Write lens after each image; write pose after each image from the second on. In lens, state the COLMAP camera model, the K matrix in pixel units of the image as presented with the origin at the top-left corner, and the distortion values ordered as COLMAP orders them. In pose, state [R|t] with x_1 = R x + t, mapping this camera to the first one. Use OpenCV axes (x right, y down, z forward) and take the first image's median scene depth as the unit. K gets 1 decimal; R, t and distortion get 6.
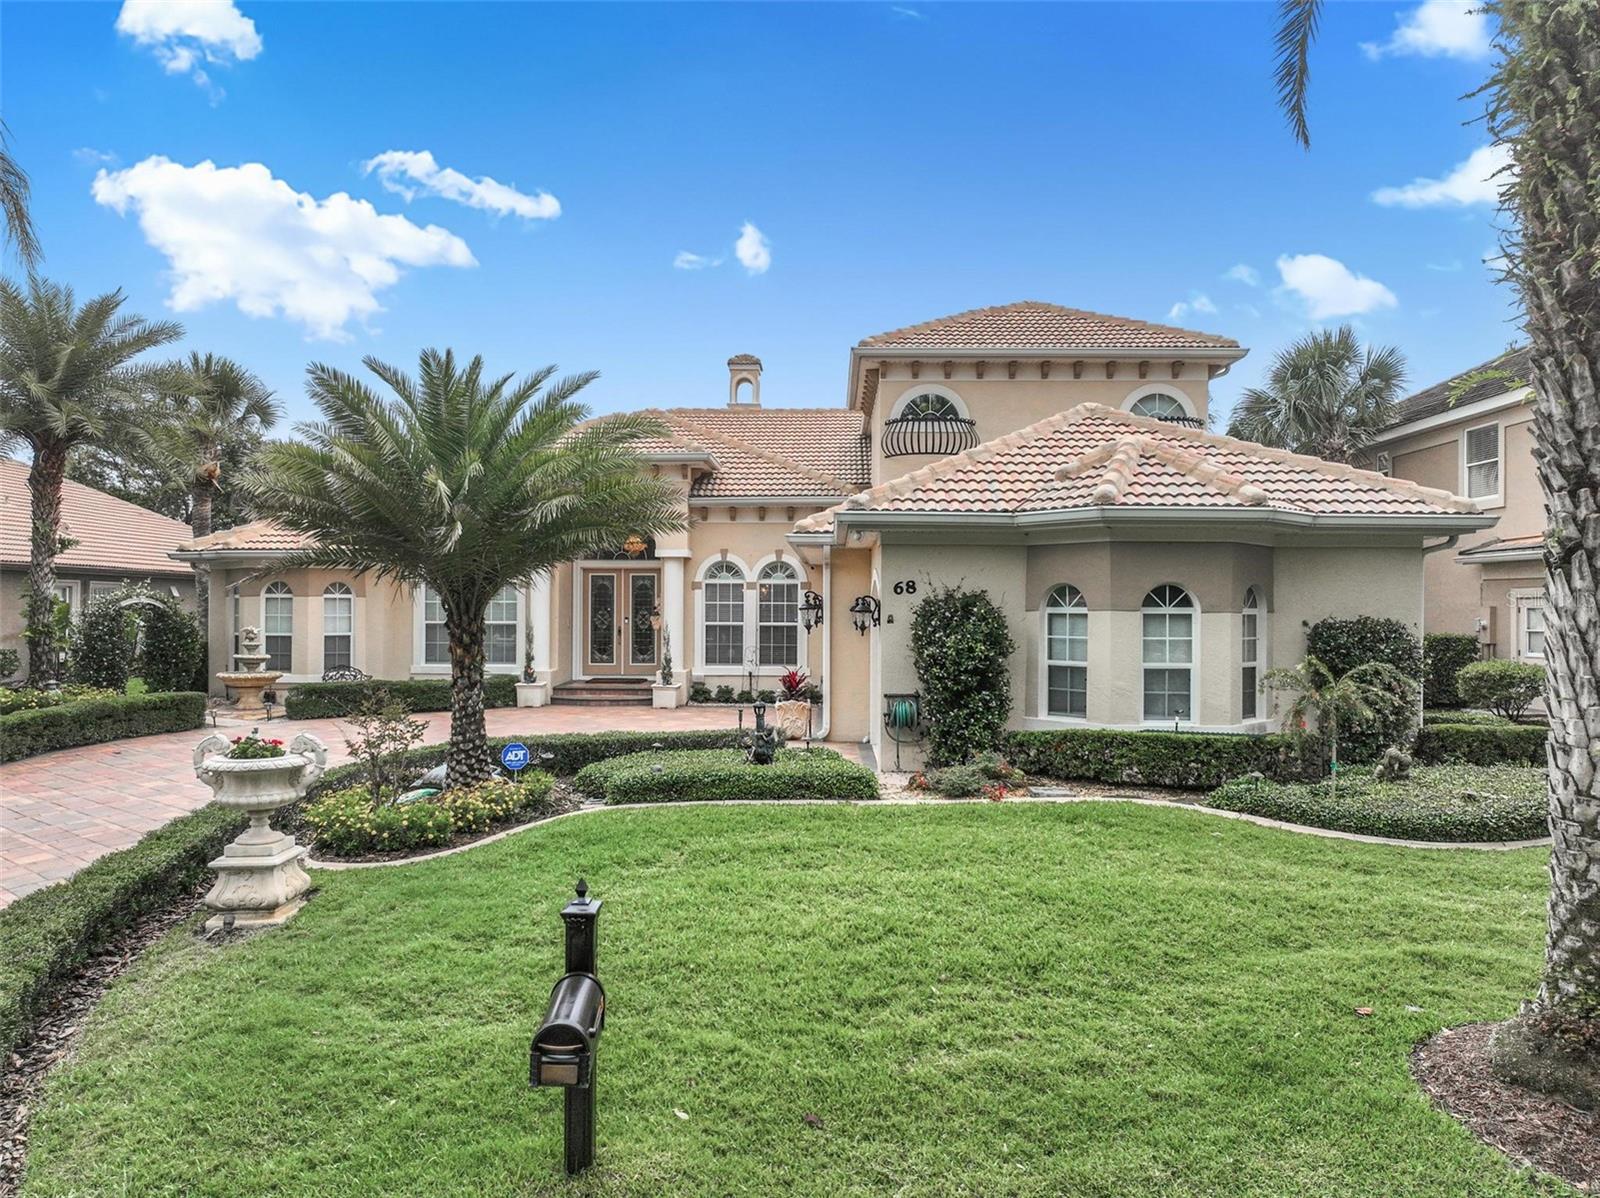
lens RADIAL K [[1127.0, 0, 800.0], [0, 1127.0, 599.0], [0, 0, 1]] dist [0.000327, 0.012904]
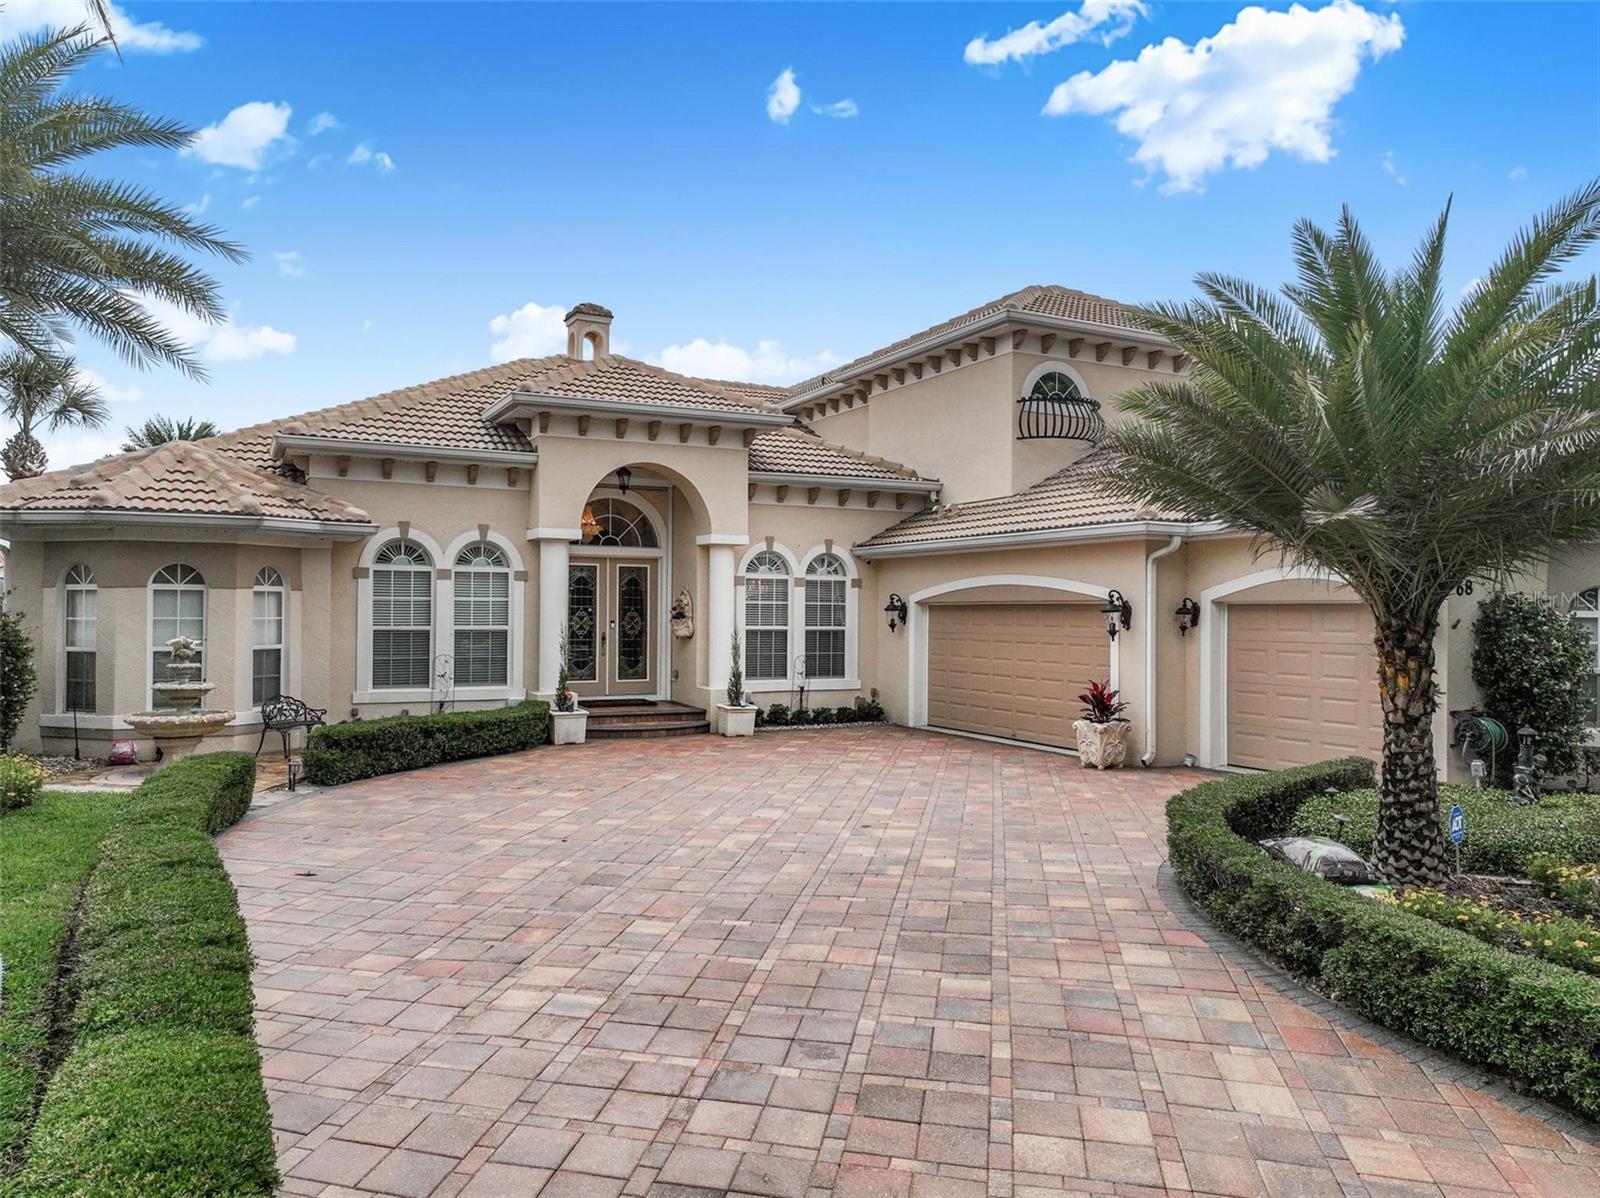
lens RADIAL K [[1127.0, 0, 800.0], [0, 1127.0, 599.0], [0, 0, 1]] dist [0.000327, 0.012904]
pose [[0.872690, 0.007301, 0.488220, -0.444545], [-0.006770, 0.999973, -0.002854, 0.003010], [-0.488228, -0.000815, 0.872716, 0.278544]]
